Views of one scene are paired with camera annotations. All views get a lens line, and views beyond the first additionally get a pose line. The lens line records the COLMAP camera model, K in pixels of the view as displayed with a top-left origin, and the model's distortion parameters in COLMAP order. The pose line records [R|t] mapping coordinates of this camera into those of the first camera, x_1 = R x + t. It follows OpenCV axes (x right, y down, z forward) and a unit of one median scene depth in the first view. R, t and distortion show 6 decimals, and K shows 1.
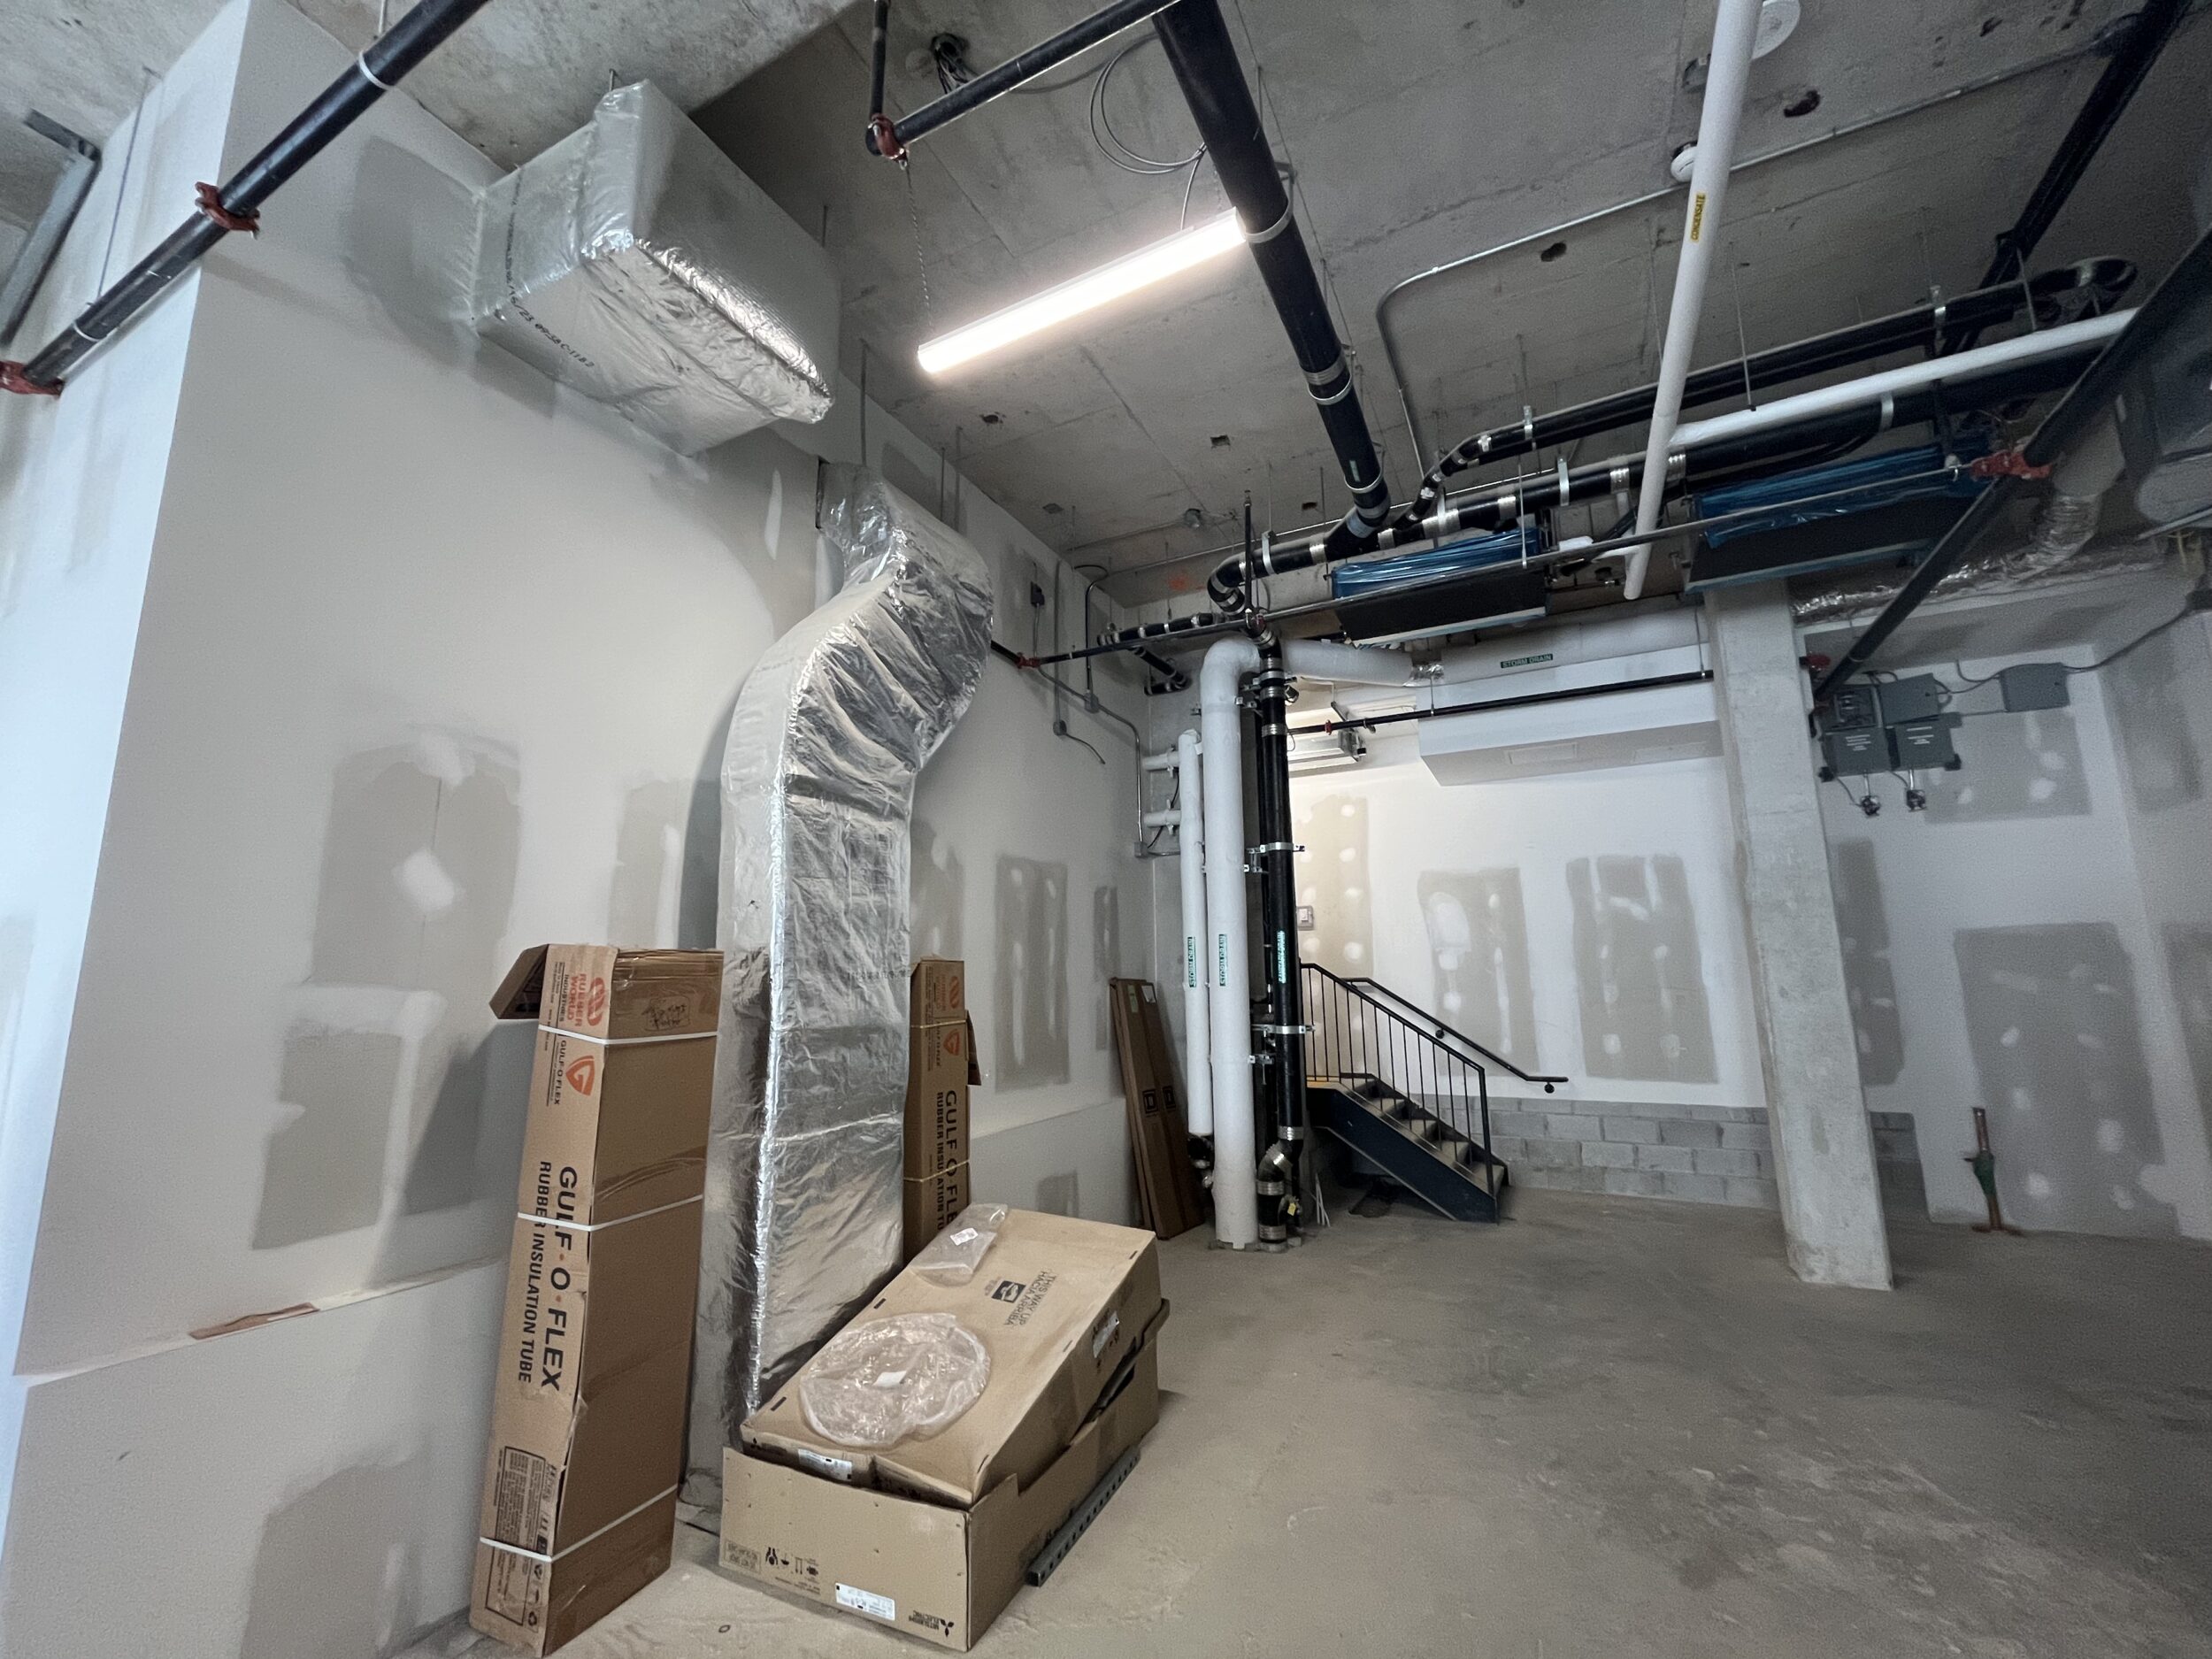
lens RADIAL K [[881.1, 0, 1114.7], [0, 881.1, 831.8], [0, 0, 1]] dist [-0.010529, -0.000449]
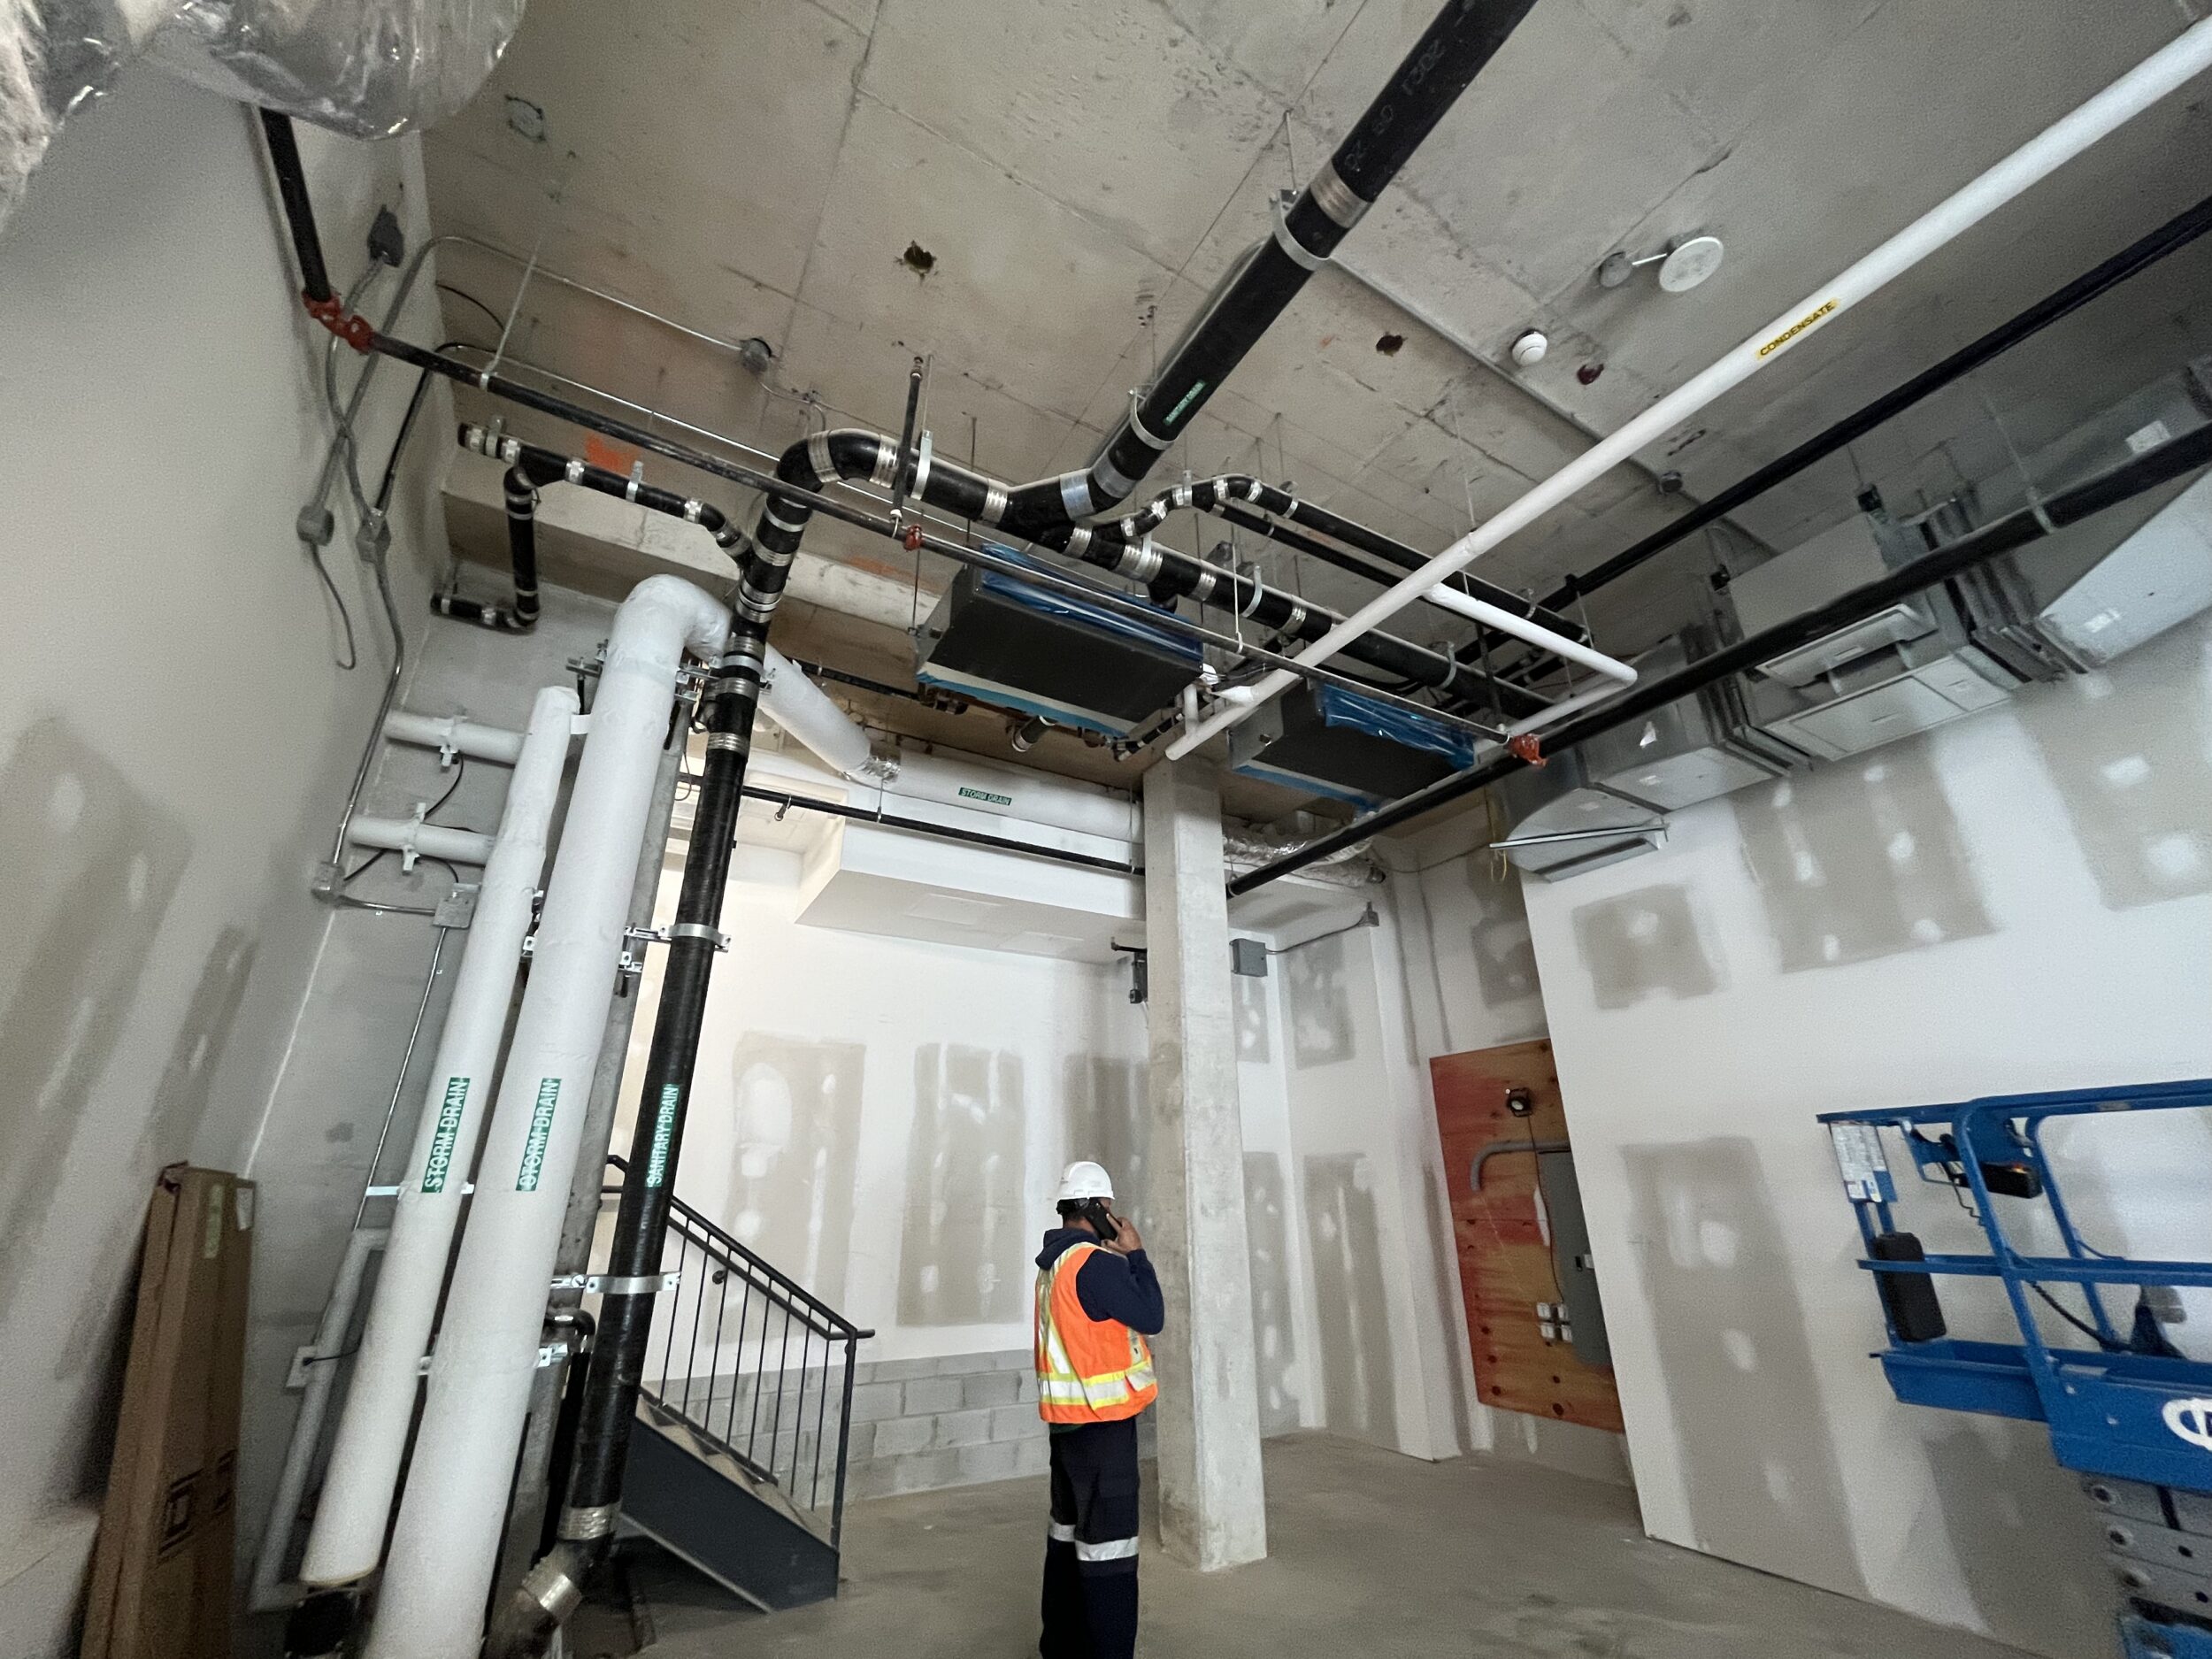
lens RADIAL K [[881.1, 0, 1114.7], [0, 881.1, 831.8], [0, 0, 1]] dist [-0.010529, -0.000449]
pose [[0.545706, 0.332416, 0.769223, -0.117552], [-0.145853, 0.941620, -0.303445, 0.082784], [-0.825186, 0.053398, 0.562332, 0.428410]]
